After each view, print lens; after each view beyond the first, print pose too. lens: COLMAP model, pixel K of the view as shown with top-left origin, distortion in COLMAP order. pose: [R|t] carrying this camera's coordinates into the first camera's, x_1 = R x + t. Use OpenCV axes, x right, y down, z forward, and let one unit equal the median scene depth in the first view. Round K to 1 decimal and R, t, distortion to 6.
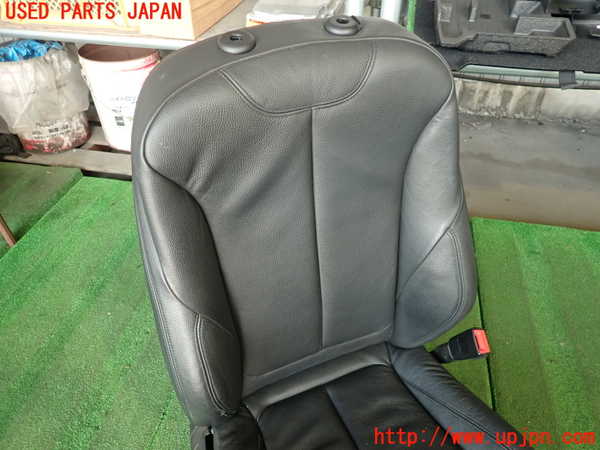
lens RADIAL K [[447.9, 0, 294.5], [0, 447.9, 224.6], [0, 0, 1]] dist [-0.017168, 0.020421]
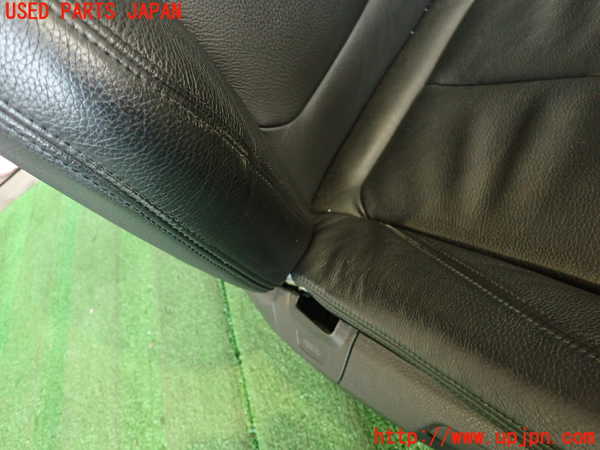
lens RADIAL K [[447.9, 0, 301.6], [0, 447.9, 224.3], [0, 0, 1]] dist [-0.017168, 0.020421]
pose [[0.752170, -0.657341, -0.046300, -0.072848], [0.658761, 0.748309, 0.077893, 0.230841], [-0.016556, -0.089089, 0.995886, 0.339144]]
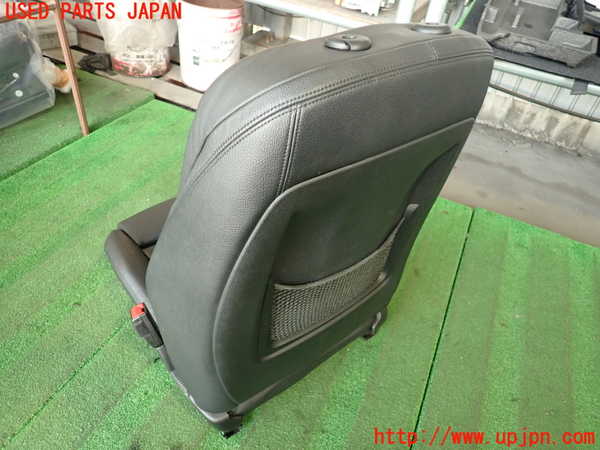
lens RADIAL K [[447.9, 0, 296.4], [0, 447.9, 226.2], [0, 0, 1]] dist [-0.017168, 0.020421]
pose [[0.965010, 0.244669, -0.094298, 0.089903], [-0.245322, 0.969430, 0.004784, 0.143737], [0.092586, 0.018517, 0.995533, -0.142707]]
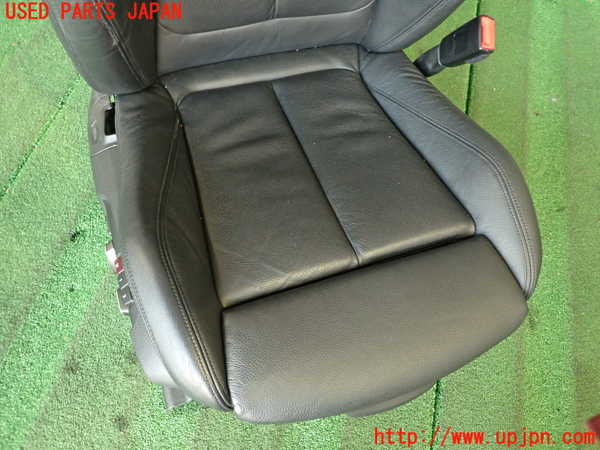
lens RADIAL K [[447.9, 0, 296.7], [0, 447.9, 224.8], [0, 0, 1]] dist [-0.017168, 0.020421]
pose [[0.985036, 0.116890, 0.126650, 0.027834], [-0.157783, 0.907274, 0.389818, 0.184474], [-0.069340, -0.403968, 0.912141, 0.127662]]
